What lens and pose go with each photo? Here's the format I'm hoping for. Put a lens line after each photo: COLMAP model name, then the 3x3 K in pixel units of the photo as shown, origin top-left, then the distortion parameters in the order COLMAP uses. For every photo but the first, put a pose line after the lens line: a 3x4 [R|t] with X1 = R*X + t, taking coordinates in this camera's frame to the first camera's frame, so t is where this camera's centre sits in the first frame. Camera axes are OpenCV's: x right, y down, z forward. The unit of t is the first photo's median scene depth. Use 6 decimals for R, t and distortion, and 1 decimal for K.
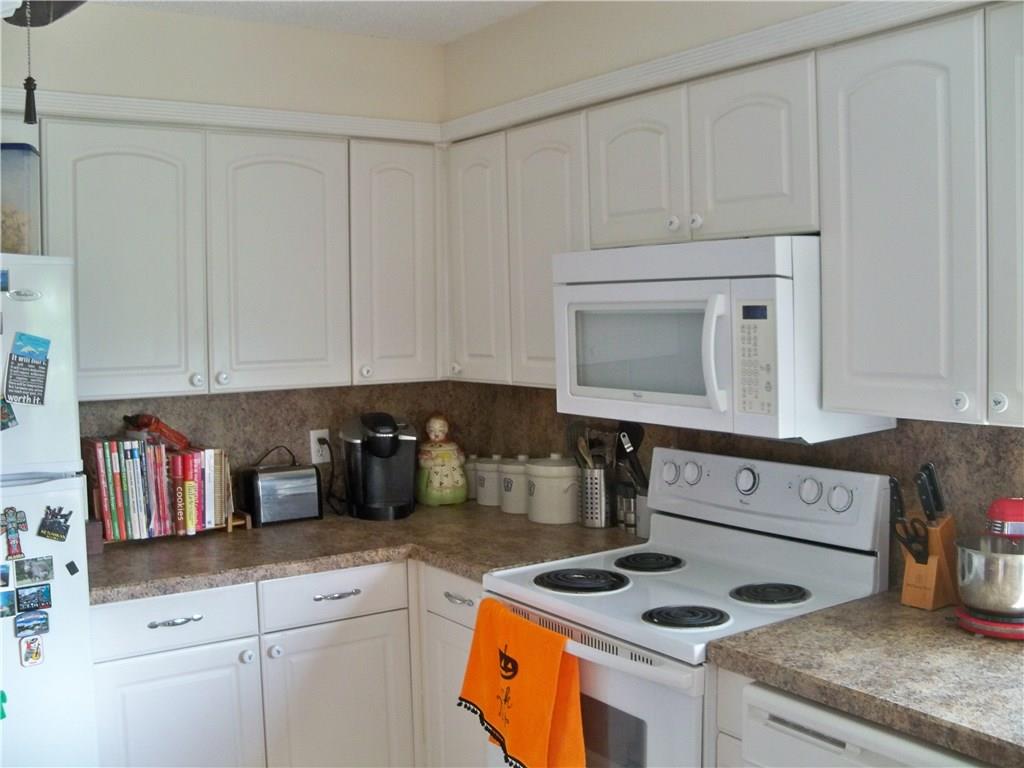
lens RADIAL K [[1045.9, 0, 502.3], [0, 1045.9, 380.6], [0, 0, 1]] dist [-0.227931, 0.252723]
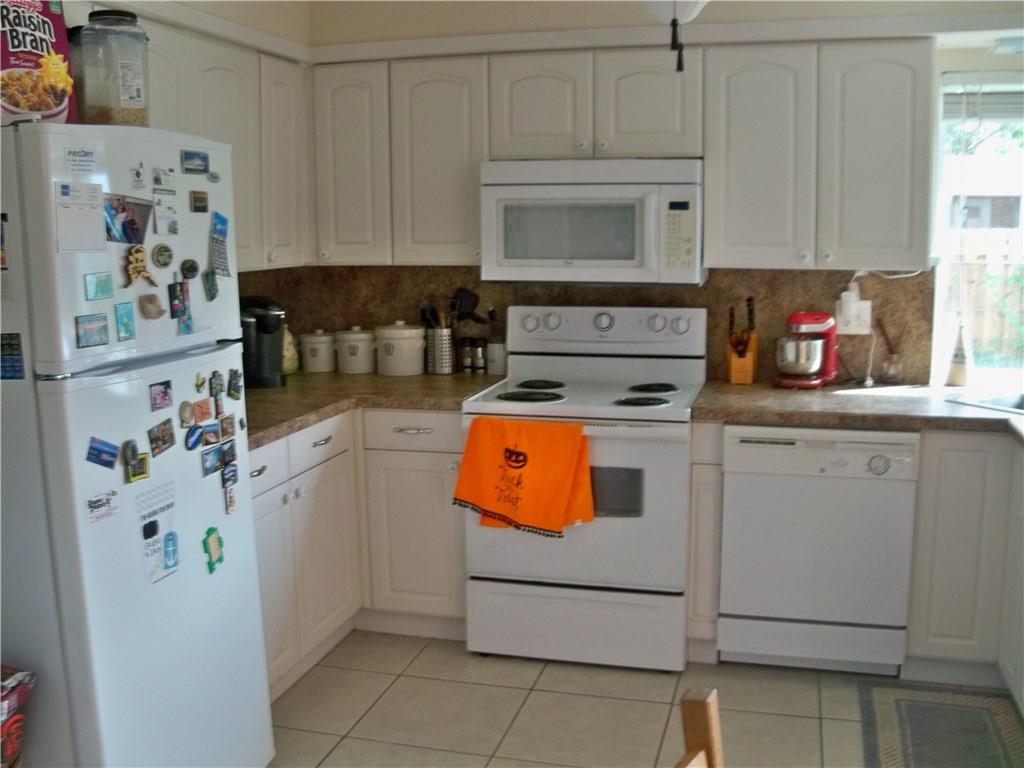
lens RADIAL K [[1045.9, 0, 502.3], [0, 1045.9, 380.6], [0, 0, 1]] dist [-0.227931, 0.252723]
pose [[0.765718, -0.087075, 0.637255, -0.819870], [0.036709, 0.995095, 0.091862, 0.037908], [-0.642128, -0.046947, 0.765159, -0.055364]]
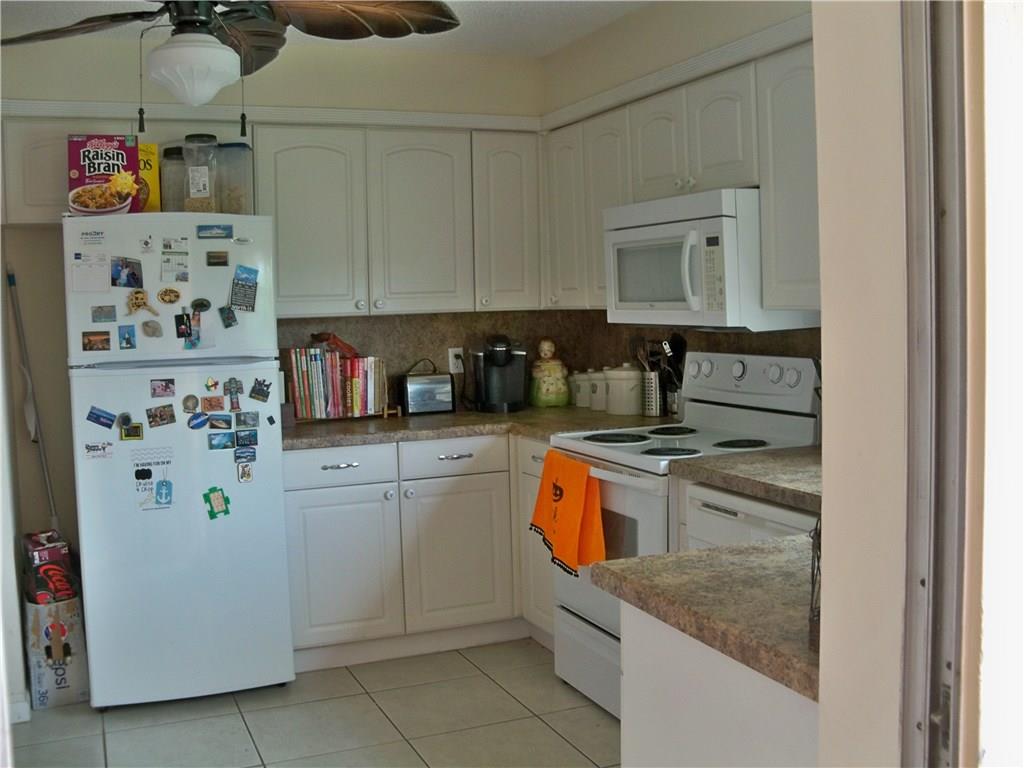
lens RADIAL K [[1045.9, 0, 502.3], [0, 1045.9, 380.6], [0, 0, 1]] dist [-0.227931, 0.252723]
pose [[0.980140, 0.005925, -0.198219, 0.196814], [-0.002416, 0.999836, 0.017941, 0.085558], [0.198293, -0.017106, 0.979993, -0.404257]]
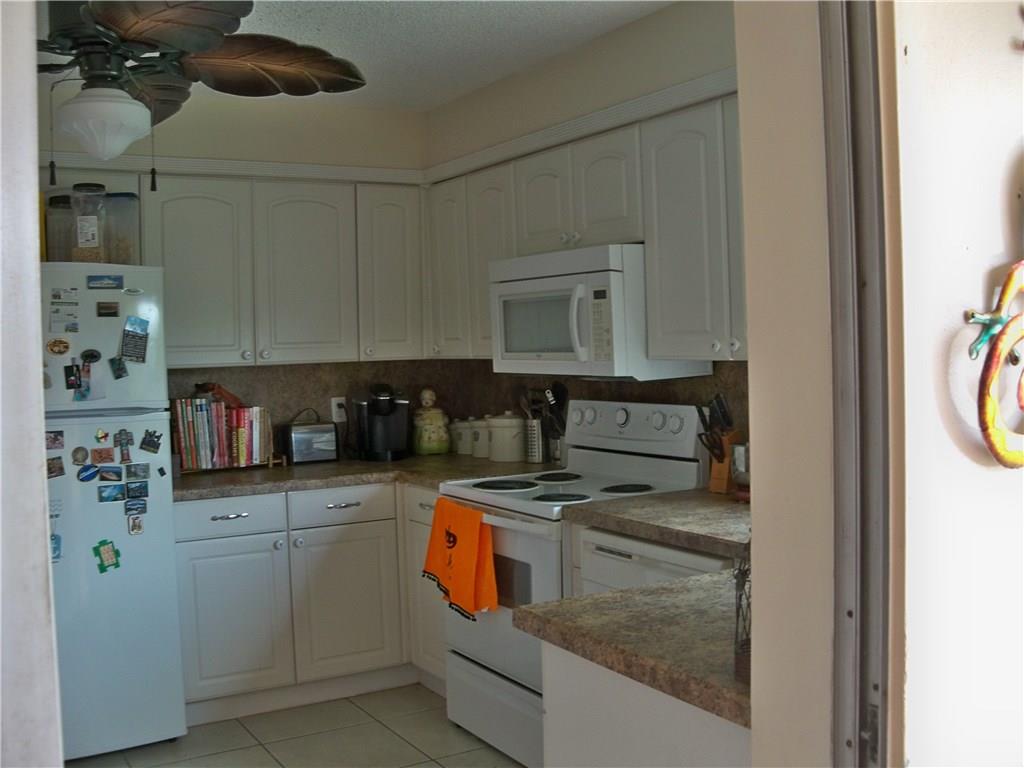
lens RADIAL K [[1045.9, 0, 502.3], [0, 1045.9, 380.6], [0, 0, 1]] dist [-0.227931, 0.252723]
pose [[0.998139, -0.007454, -0.060518, 0.155500], [0.005987, 0.999685, -0.024385, 0.078942], [0.060681, 0.023977, 0.997869, -0.441684]]
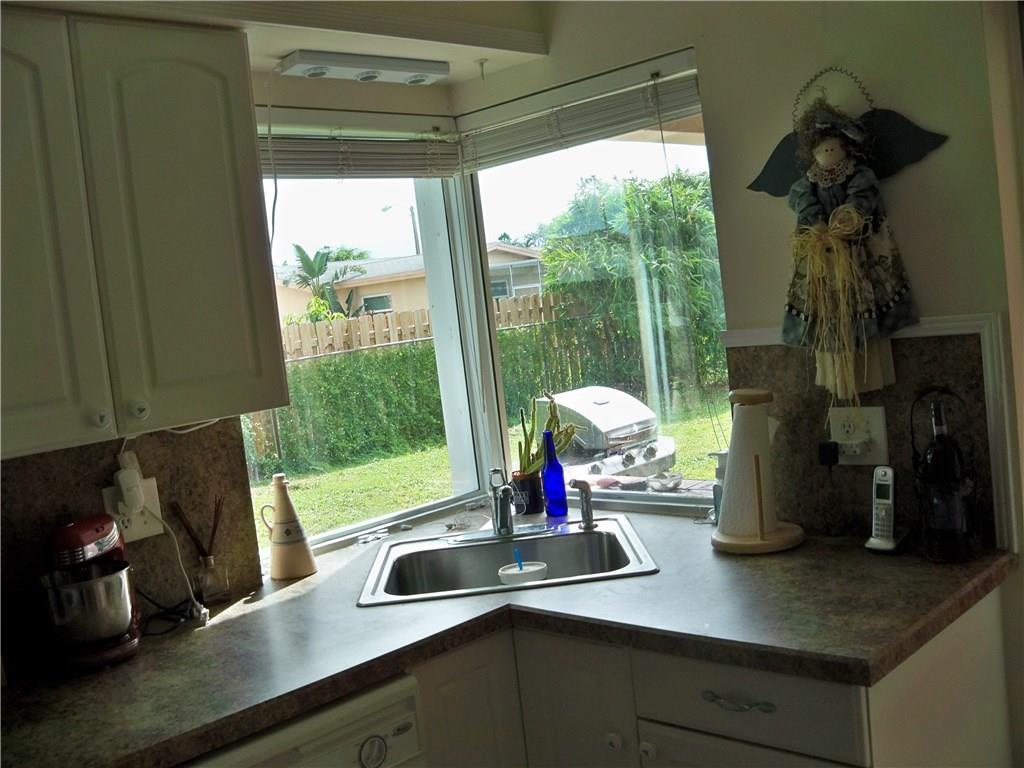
lens RADIAL K [[1045.9, 0, 502.3], [0, 1045.9, 380.6], [0, 0, 1]] dist [-0.227931, 0.252723]
pose [[-0.195985, -0.037270, 0.979898, -0.389647], [0.178891, 0.981150, 0.073097, -0.011496], [-0.964152, 0.189621, -0.185623, 0.567533]]
